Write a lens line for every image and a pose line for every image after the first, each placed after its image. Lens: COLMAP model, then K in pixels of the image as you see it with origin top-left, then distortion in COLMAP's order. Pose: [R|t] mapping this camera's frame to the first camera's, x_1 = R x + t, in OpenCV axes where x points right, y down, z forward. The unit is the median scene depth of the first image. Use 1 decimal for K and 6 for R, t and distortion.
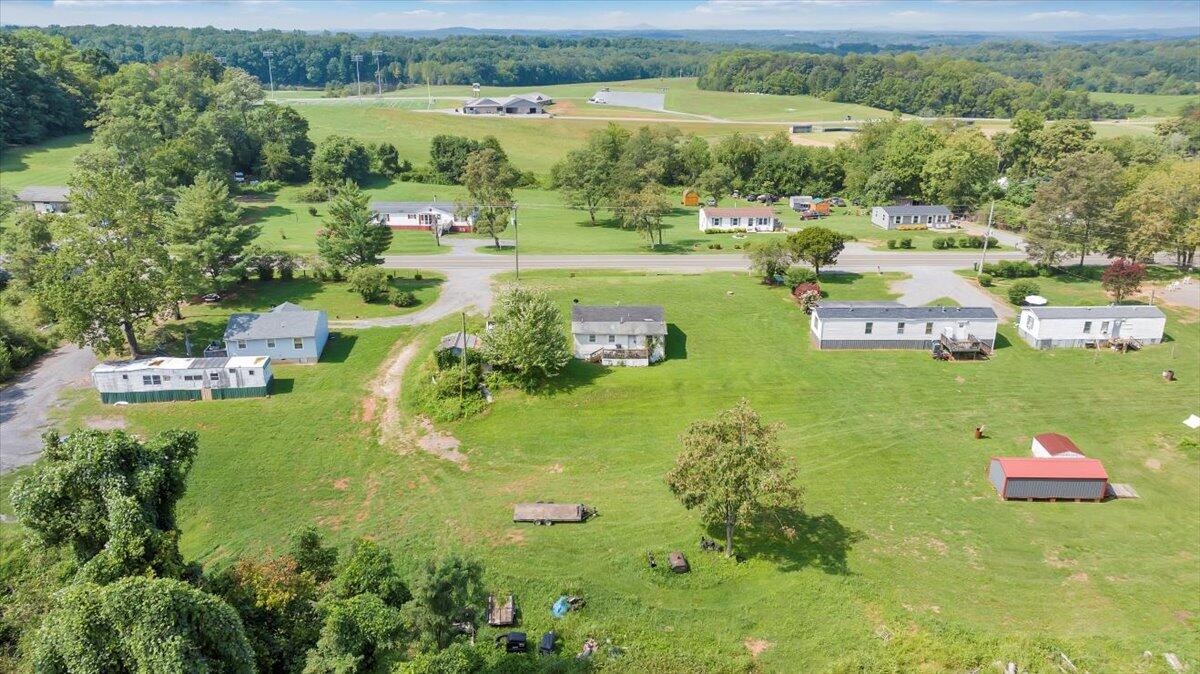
lens RADIAL K [[856.4, 0, 598.5], [0, 856.4, 332.4], [0, 0, 1]] dist [-0.032498, 0.031840]
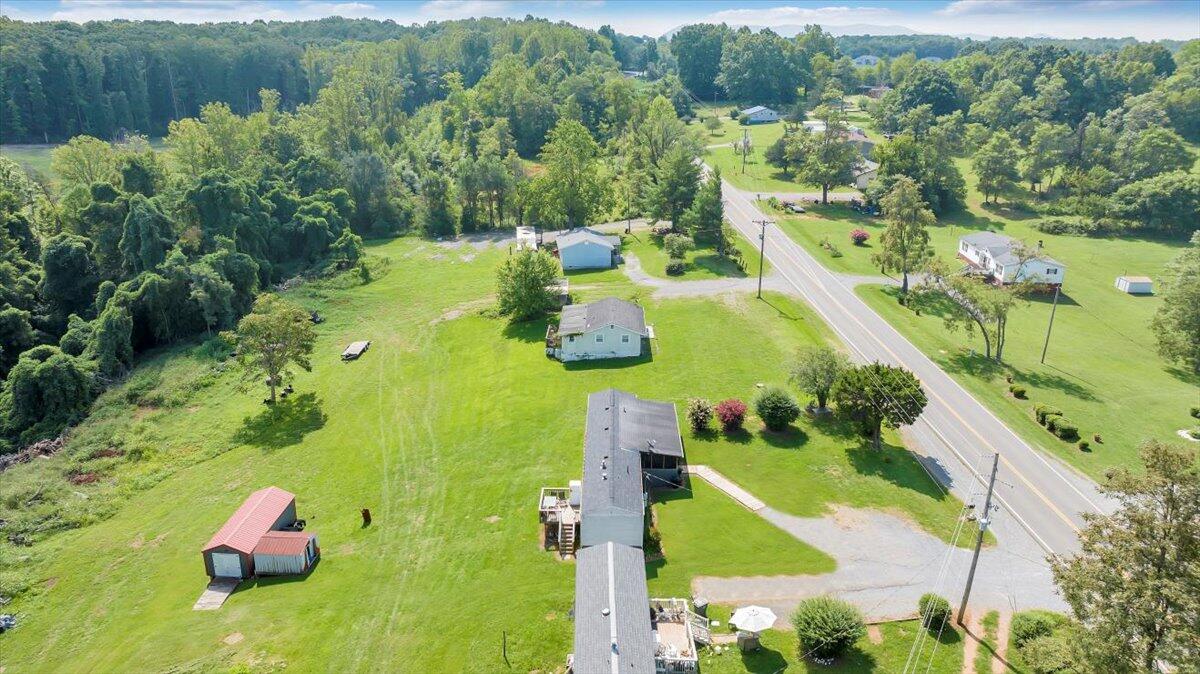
lens RADIAL K [[856.4, 0, 598.5], [0, 856.4, 332.4], [0, 0, 1]] dist [-0.032498, 0.031840]
pose [[-0.020131, 0.324214, -0.945770, 0.811795], [-0.339045, 0.887695, 0.311522, -0.260401], [0.940555, 0.326930, 0.092053, 0.748673]]
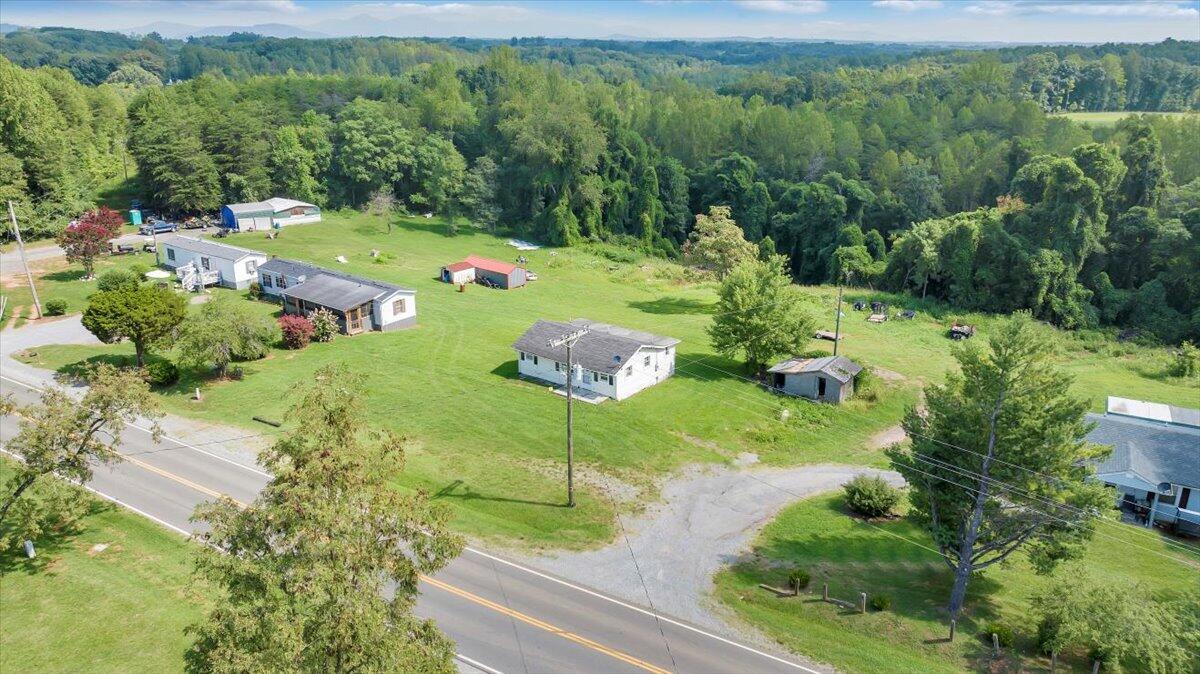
lens RADIAL K [[856.4, 0, 598.5], [0, 856.4, 332.4], [0, 0, 1]] dist [-0.032498, 0.031840]
pose [[-0.800693, -0.196450, 0.565949, -0.316468], [0.197748, 0.805084, 0.559227, -0.350888], [-0.565497, 0.559684, -0.605778, 1.180015]]
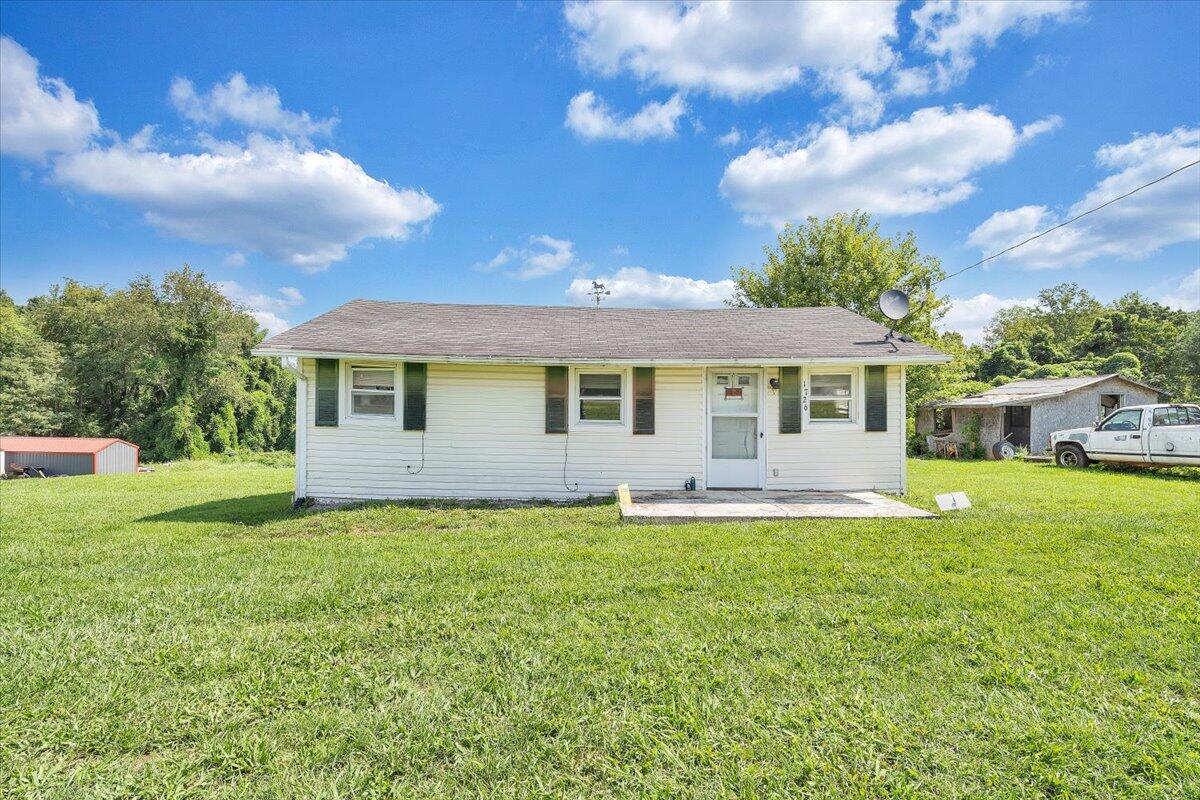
lens RADIAL K [[561.4, 0, 597.5], [0, 561.4, 398.7], [0, 0, 1]] dist [0.001221, 0.000249]
pose [[-0.999708, -0.011037, -0.021499, 0.021343], [-0.017657, 0.940983, 0.337993, -0.045086], [0.016500, 0.338274, -0.940903, 0.932647]]
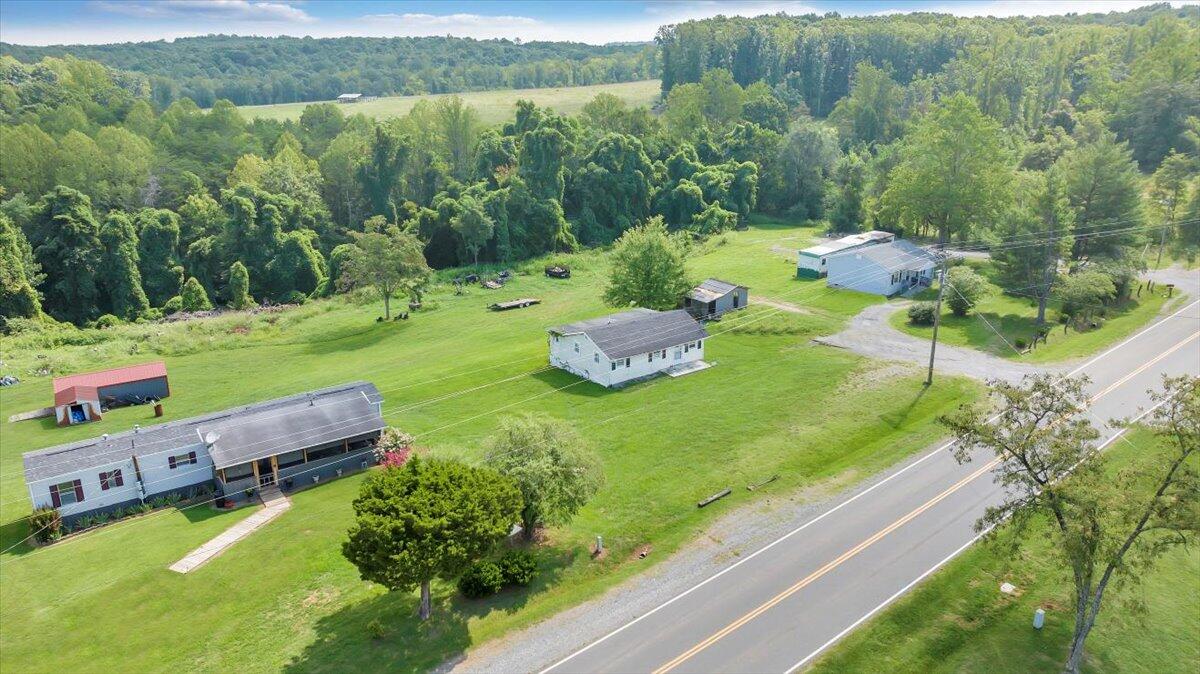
lens RADIAL K [[856.4, 0, 598.5], [0, 856.4, 332.4], [0, 0, 1]] dist [-0.032498, 0.031840]
pose [[-0.827717, 0.178564, -0.531976, 0.361442], [-0.187589, 0.805427, 0.562226, -0.352475], [0.528861, 0.565157, -0.633169, 1.202103]]
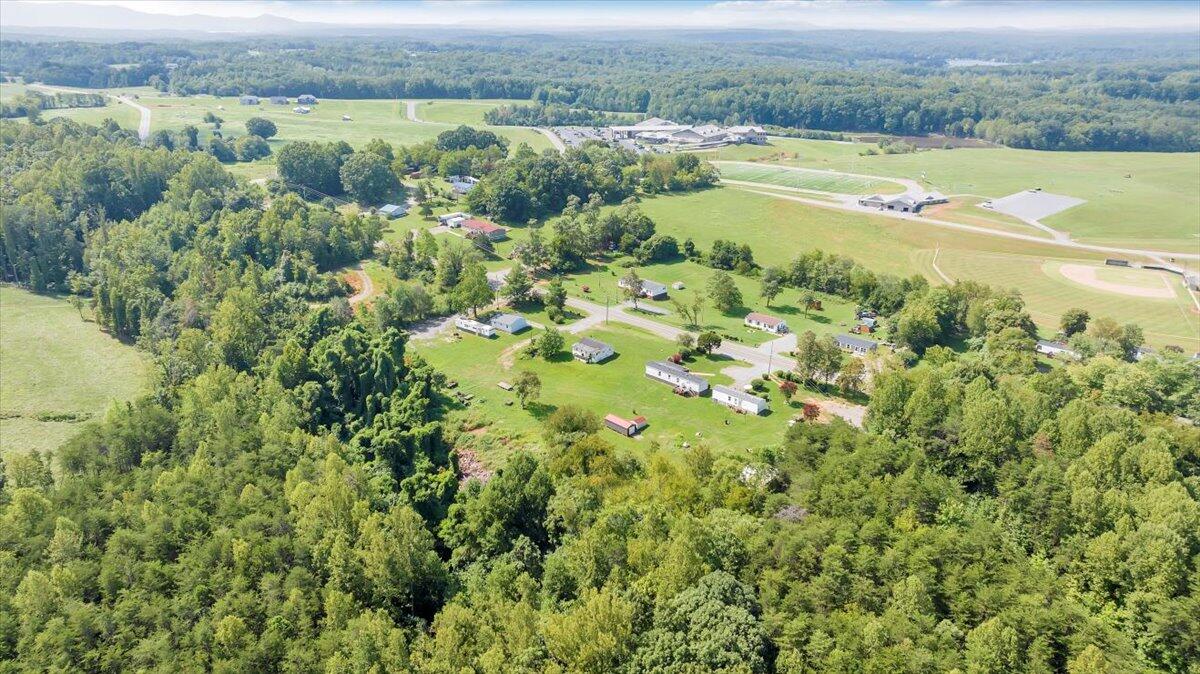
lens RADIAL K [[856.4, 0, 598.5], [0, 856.4, 332.4], [0, 0, 1]] dist [-0.032498, 0.031840]
pose [[0.712642, 0.244341, -0.657601, 1.531299], [-0.240269, 0.965702, 0.098441, -0.277394], [0.659099, 0.087848, 0.746907, -0.885684]]
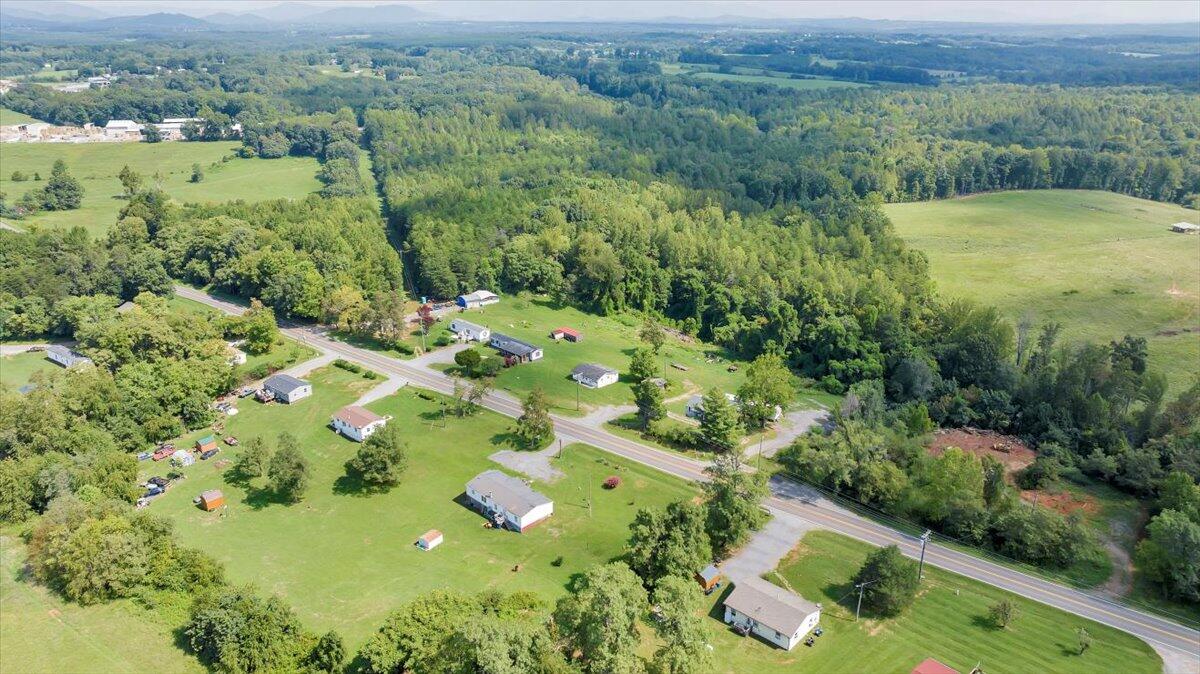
lens RADIAL K [[856.4, 0, 598.5], [0, 856.4, 332.4], [0, 0, 1]] dist [-0.032498, 0.031840]
pose [[-0.721134, -0.240242, 0.649808, -1.303758], [0.231773, 0.800244, 0.553074, -1.225065], [-0.652876, 0.549449, -0.521401, 1.843768]]
